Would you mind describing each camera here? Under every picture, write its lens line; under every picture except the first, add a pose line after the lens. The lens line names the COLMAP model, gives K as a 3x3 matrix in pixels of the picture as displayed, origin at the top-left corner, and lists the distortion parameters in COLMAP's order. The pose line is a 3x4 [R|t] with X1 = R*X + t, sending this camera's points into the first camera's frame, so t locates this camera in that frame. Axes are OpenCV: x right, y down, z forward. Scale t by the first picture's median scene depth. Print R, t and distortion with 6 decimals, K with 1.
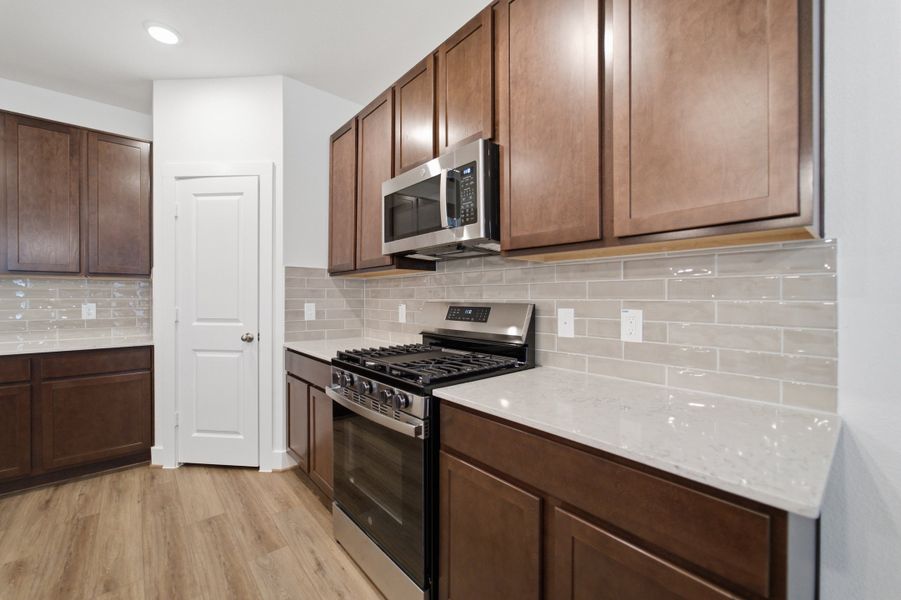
lens RADIAL K [[360.0, 0, 448.5], [0, 360.0, 301.6], [0, 0, 1]] dist [-0.006537, 0.000027]
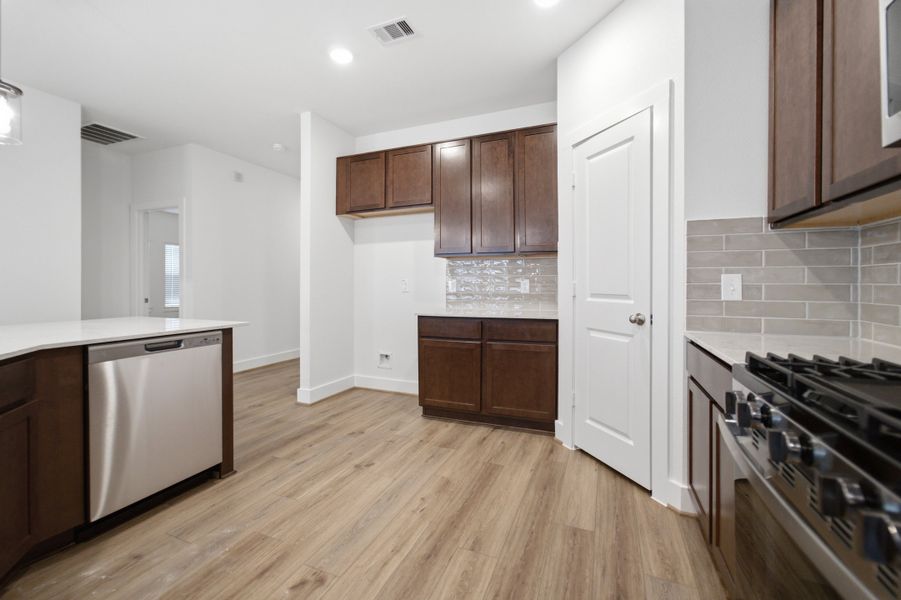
lens RADIAL K [[377.9, 0, 451.0], [0, 377.9, 286.0], [0, 0, 1]] dist [-0.023473, 0.016206]
pose [[0.442688, 0.001216, -0.896675, -0.007987], [-0.002386, 0.999997, 0.000178, 0.032350], [0.896673, 0.002061, 0.442689, 0.308310]]
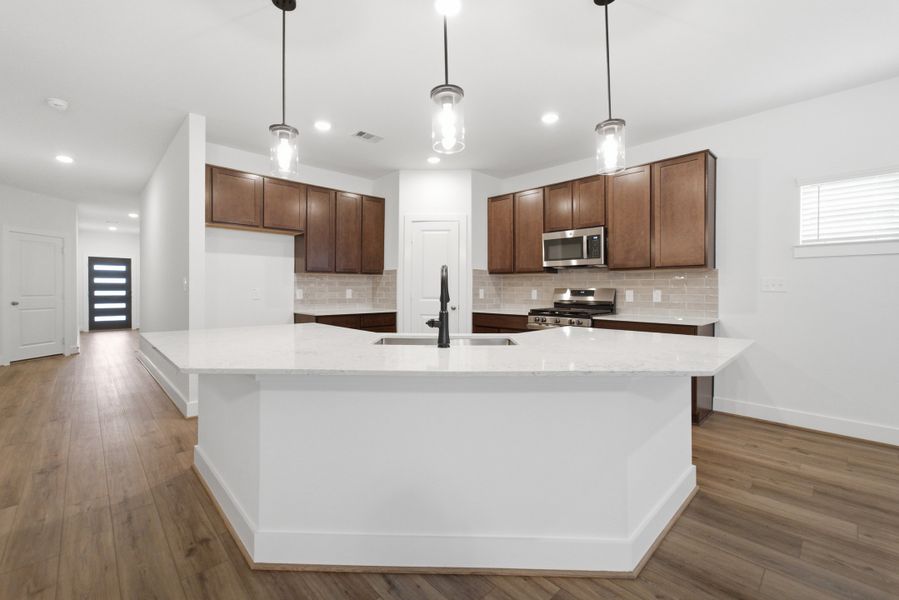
lens RADIAL K [[375.2, 0, 449.5], [0, 375.2, 300.0], [0, 0, 1]] dist [-0.008448, 0.000302]
pose [[0.998972, -0.000167, 0.045329, -0.765505], [-0.000720, 0.999808, 0.019567, 0.026810], [-0.045323, -0.019579, 0.998780, -1.135643]]
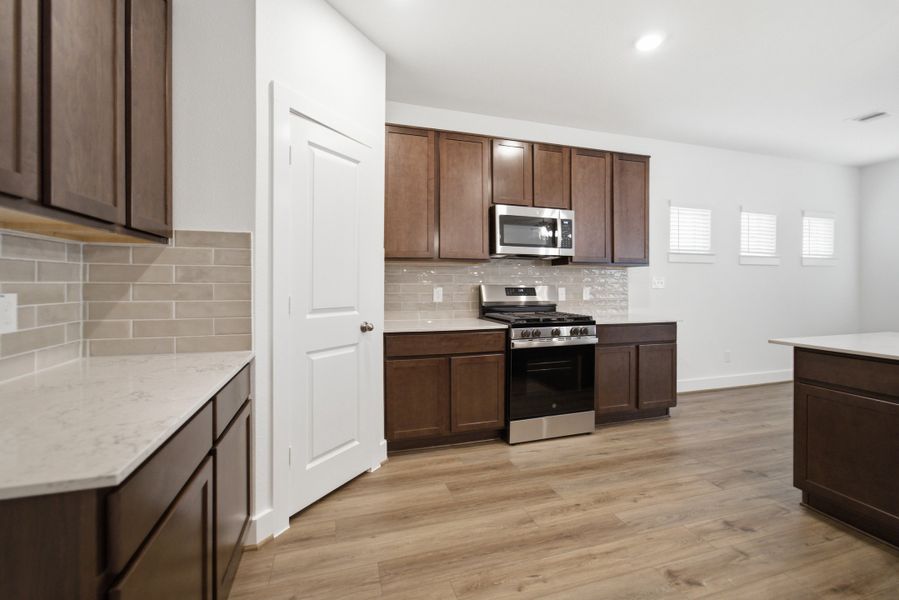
lens RADIAL K [[377.0, 0, 450.0], [0, 377.0, 286.0], [0, 0, 1]] dist [-0.023473, 0.016206]
pose [[0.410957, -0.009481, 0.911606, -1.501920], [0.004317, 0.999955, 0.008453, -0.008885], [-0.911645, 0.000461, 0.410979, 0.484389]]
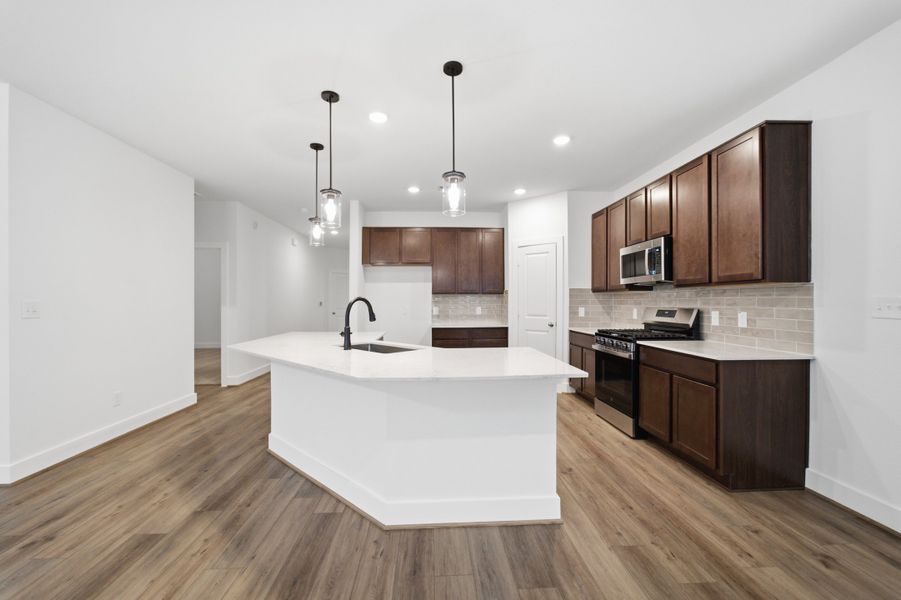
lens RADIAL K [[370.2, 0, 449.2], [0, 370.2, 302.6], [0, 0, 1]] dist [-0.016504, 0.000413]
pose [[0.786488, -0.002356, -0.617602, 0.304237], [-0.001621, 0.999981, -0.005880, -0.010181], [0.617604, 0.005626, 0.786469, -1.100885]]
